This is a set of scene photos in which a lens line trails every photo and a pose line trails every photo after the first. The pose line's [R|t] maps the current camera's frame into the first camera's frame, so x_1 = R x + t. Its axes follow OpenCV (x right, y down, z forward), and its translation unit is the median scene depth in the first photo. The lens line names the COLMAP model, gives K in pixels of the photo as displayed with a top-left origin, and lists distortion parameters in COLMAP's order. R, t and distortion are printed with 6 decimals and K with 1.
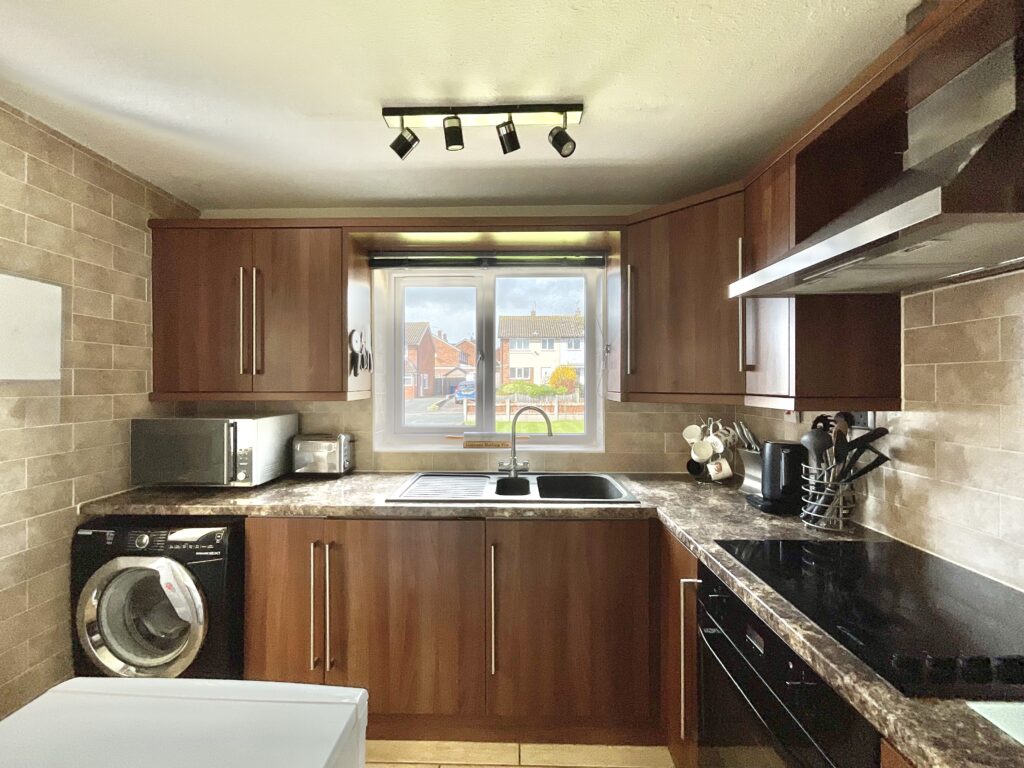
lens RADIAL K [[417.0, 0, 508.0], [0, 417.0, 385.5], [0, 0, 1]] dist [0.001109, -0.000601]
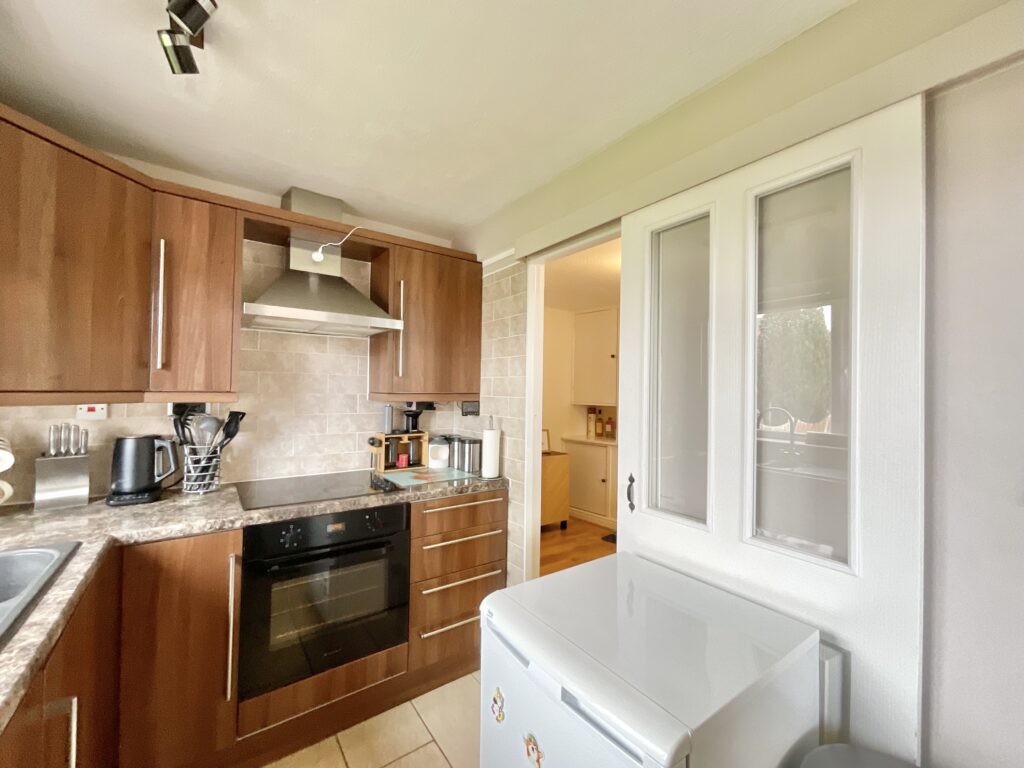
lens RADIAL K [[417.0, 0, 507.9], [0, 417.0, 382.2], [0, 0, 1]] dist [0.001109, -0.000601]
pose [[-0.600210, 0.004932, 0.799828, -0.754474], [-0.013046, 0.999788, -0.015955, 0.004842], [-0.799736, -0.020011, -0.600018, 0.890573]]
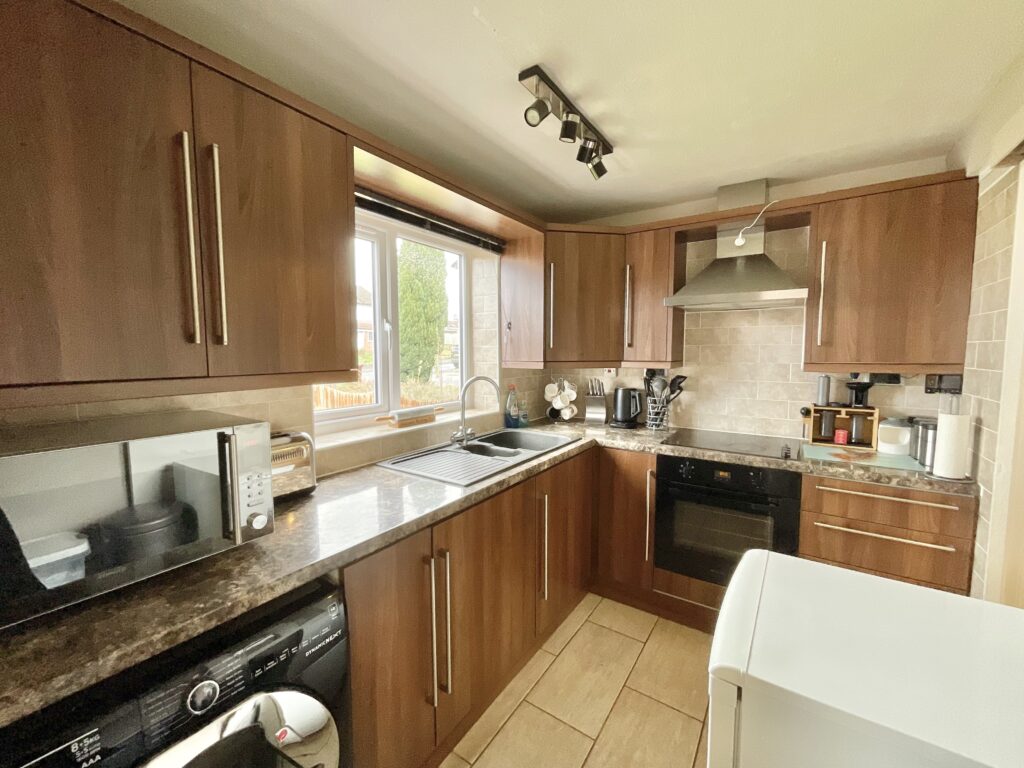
lens RADIAL K [[417.0, 0, 512.4], [0, 417.0, 381.6], [0, 0, 1]] dist [0.001109, -0.000601]
pose [[0.545071, -0.064547, 0.835901, -1.051133], [0.006490, 0.997327, 0.072780, -0.019508], [-0.838365, -0.034245, 0.544033, 0.451506]]
